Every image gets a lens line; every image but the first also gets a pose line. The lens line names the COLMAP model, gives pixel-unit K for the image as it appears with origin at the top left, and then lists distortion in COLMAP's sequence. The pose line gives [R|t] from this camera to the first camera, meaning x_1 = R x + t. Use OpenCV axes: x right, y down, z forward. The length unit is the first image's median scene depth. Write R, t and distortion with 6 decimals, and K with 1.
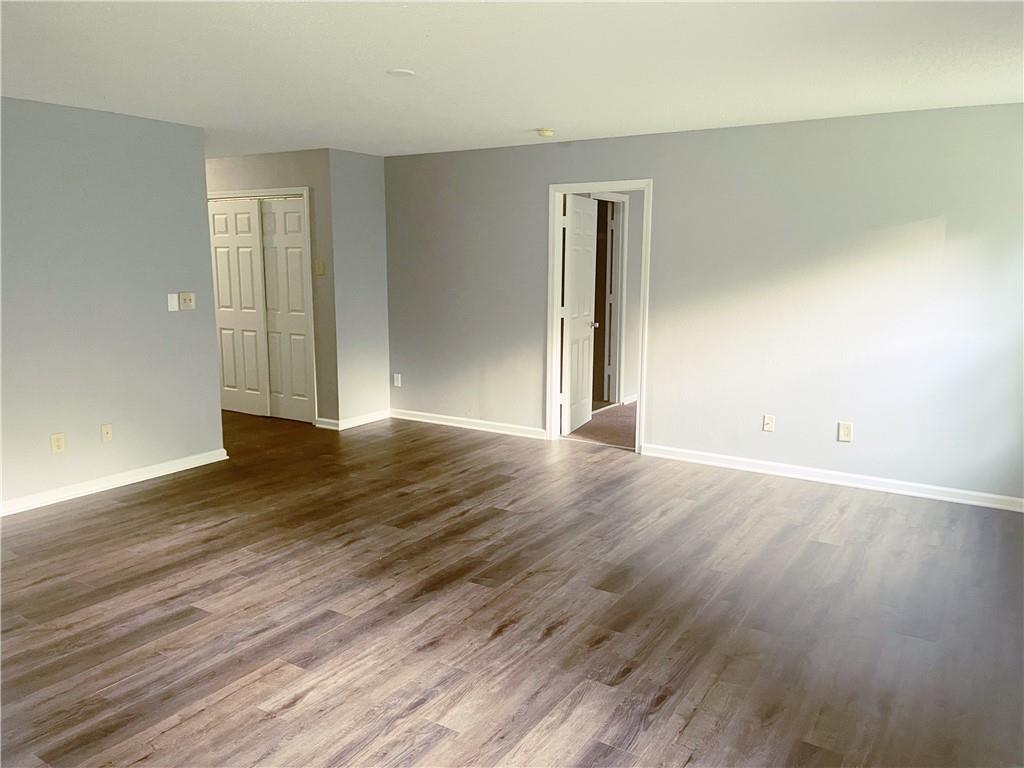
lens RADIAL K [[778.3, 0, 512.7], [0, 778.3, 384.3], [0, 0, 1]] dist [0.052831, -0.065669]
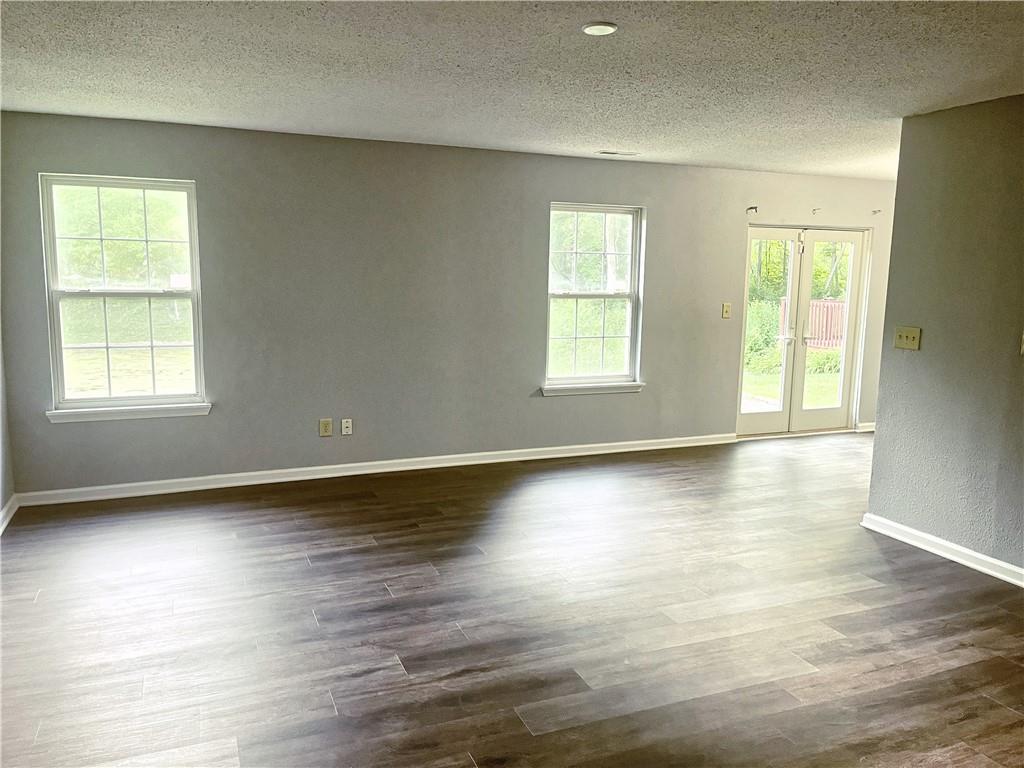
lens RADIAL K [[778.3, 0, 512.0], [0, 778.3, 384.6], [0, 0, 1]] dist [0.052831, -0.065669]
pose [[-0.824707, -0.092422, 0.557957, -0.474441], [0.077158, 0.958946, 0.272889, -0.253961], [-0.560272, 0.268105, -0.783719, 1.553769]]
